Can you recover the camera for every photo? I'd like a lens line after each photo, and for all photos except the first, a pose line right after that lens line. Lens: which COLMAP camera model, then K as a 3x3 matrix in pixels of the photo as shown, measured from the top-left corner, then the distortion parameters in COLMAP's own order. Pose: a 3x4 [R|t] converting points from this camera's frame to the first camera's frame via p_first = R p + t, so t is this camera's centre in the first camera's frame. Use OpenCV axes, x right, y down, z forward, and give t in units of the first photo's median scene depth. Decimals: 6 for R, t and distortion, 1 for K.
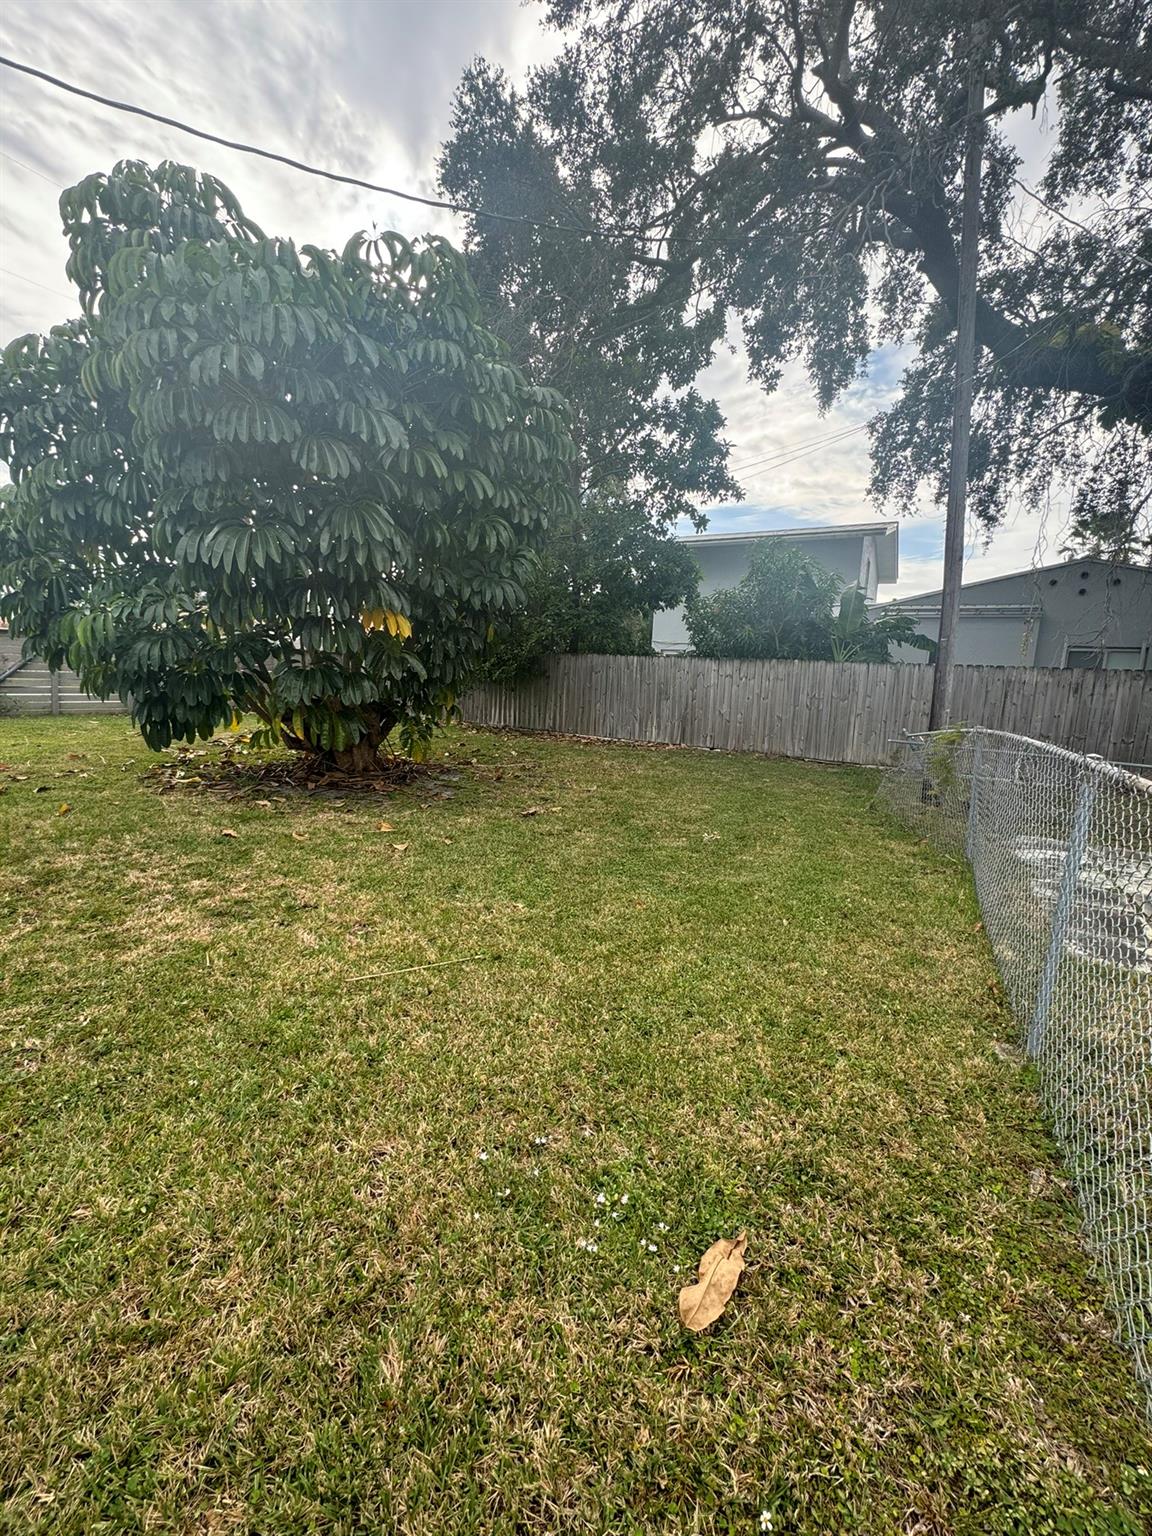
lens RADIAL K [[610.1, 0, 573.8], [0, 610.1, 765.9], [0, 0, 1]] dist [-0.003611, 0.000872]
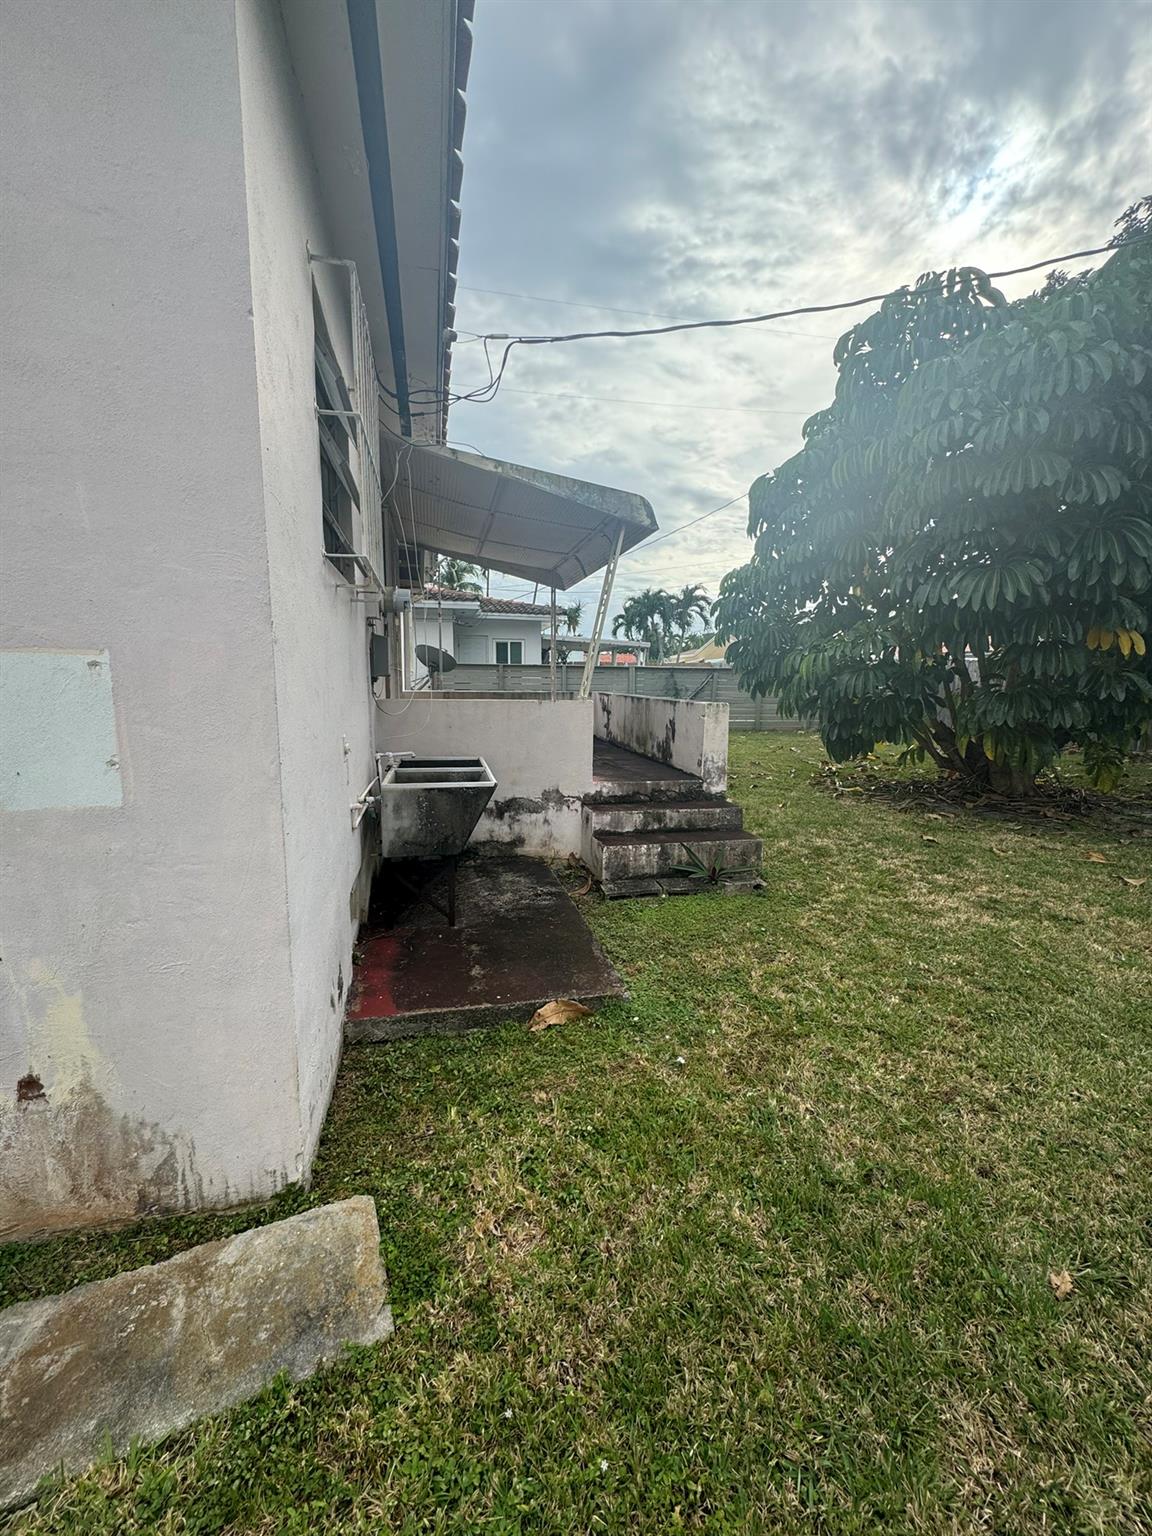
lens RADIAL K [[610.1, 0, 578.0], [0, 610.1, 759.1], [0, 0, 1]] dist [-0.003611, 0.000872]
pose [[0.679749, 0.052605, -0.731556, -0.222486], [-0.083258, 0.996512, -0.005705, 0.027865], [0.728704, 0.064786, 0.681757, -0.292102]]
